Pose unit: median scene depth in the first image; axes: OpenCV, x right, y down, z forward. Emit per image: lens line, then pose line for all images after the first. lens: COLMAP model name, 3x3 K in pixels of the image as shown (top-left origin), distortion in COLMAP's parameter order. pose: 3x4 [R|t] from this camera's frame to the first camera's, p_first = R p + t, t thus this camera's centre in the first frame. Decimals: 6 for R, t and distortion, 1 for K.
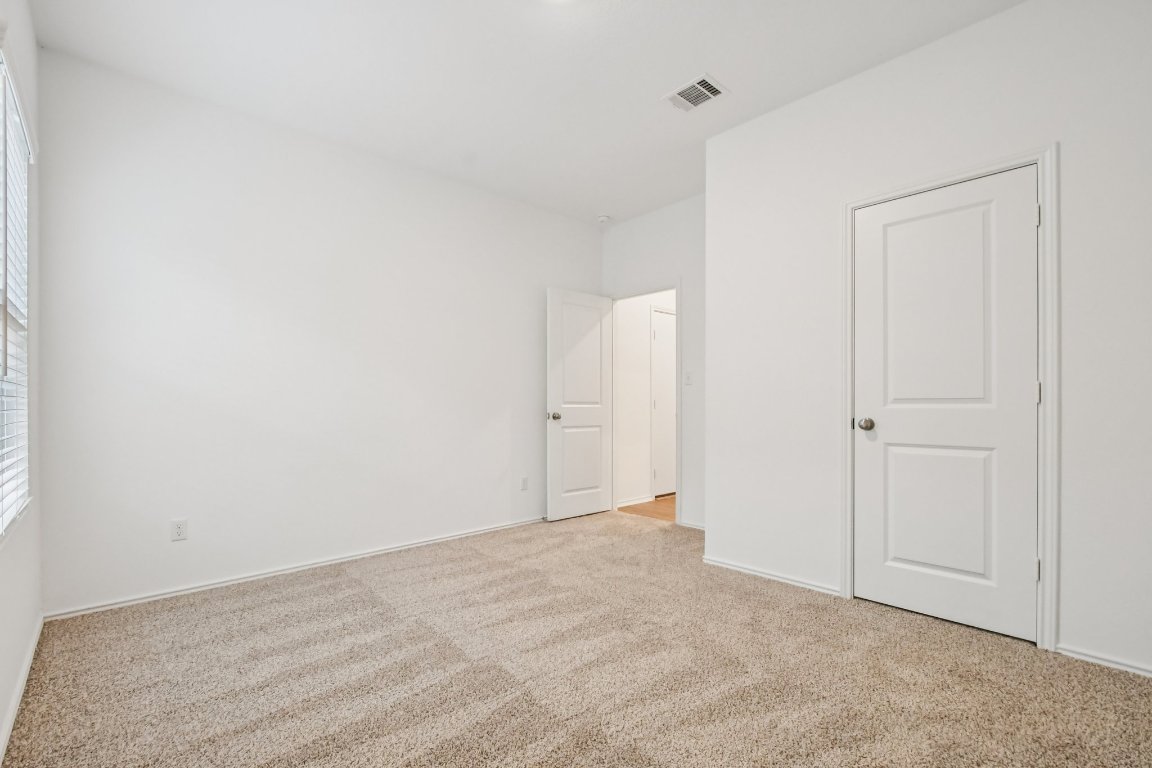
lens RADIAL K [[509.1, 0, 569.4], [0, 509.1, 411.0], [0, 0, 1]] dist [-0.001920, -0.000899]
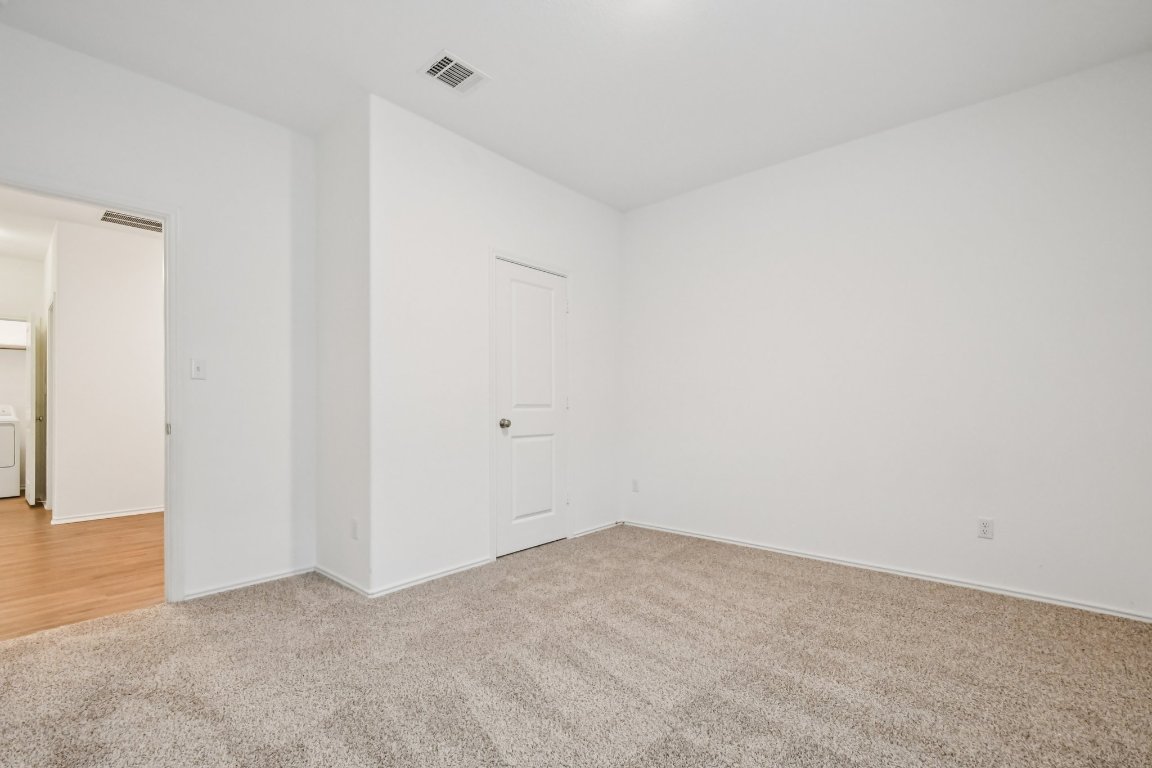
lens RADIAL K [[509.1, 0, 569.4], [0, 509.1, 411.0], [0, 0, 1]] dist [-0.001920, -0.000899]
pose [[-0.108785, -0.003082, 0.994061, -0.777137], [0.015164, 0.999874, 0.004759, -0.010261], [-0.993950, 0.015592, -0.108725, 0.998835]]
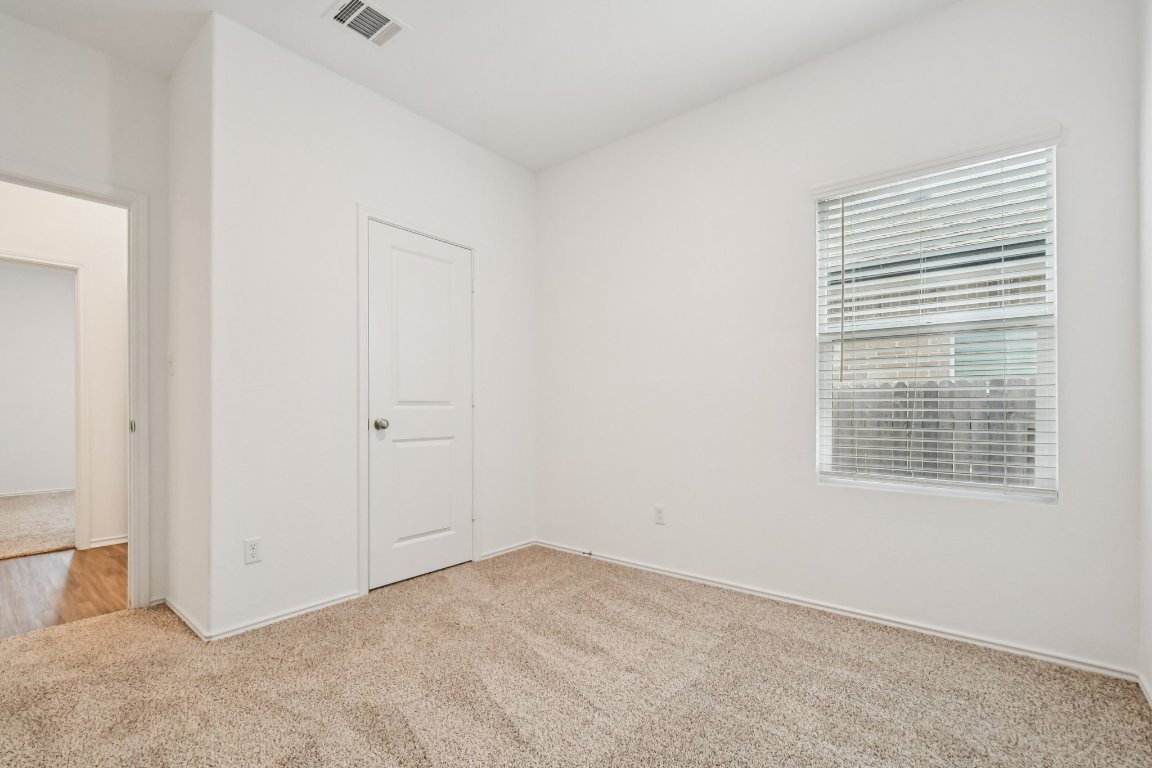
lens RADIAL K [[504.7, 0, 574.9], [0, 504.7, 406.8], [0, 0, 1]] dist [0.001044, -0.000664]
pose [[-0.140061, 0.000826, 0.990143, -0.547065], [0.007693, 0.999970, 0.000254, -0.008009], [-0.990113, 0.007653, -0.140063, 0.760356]]
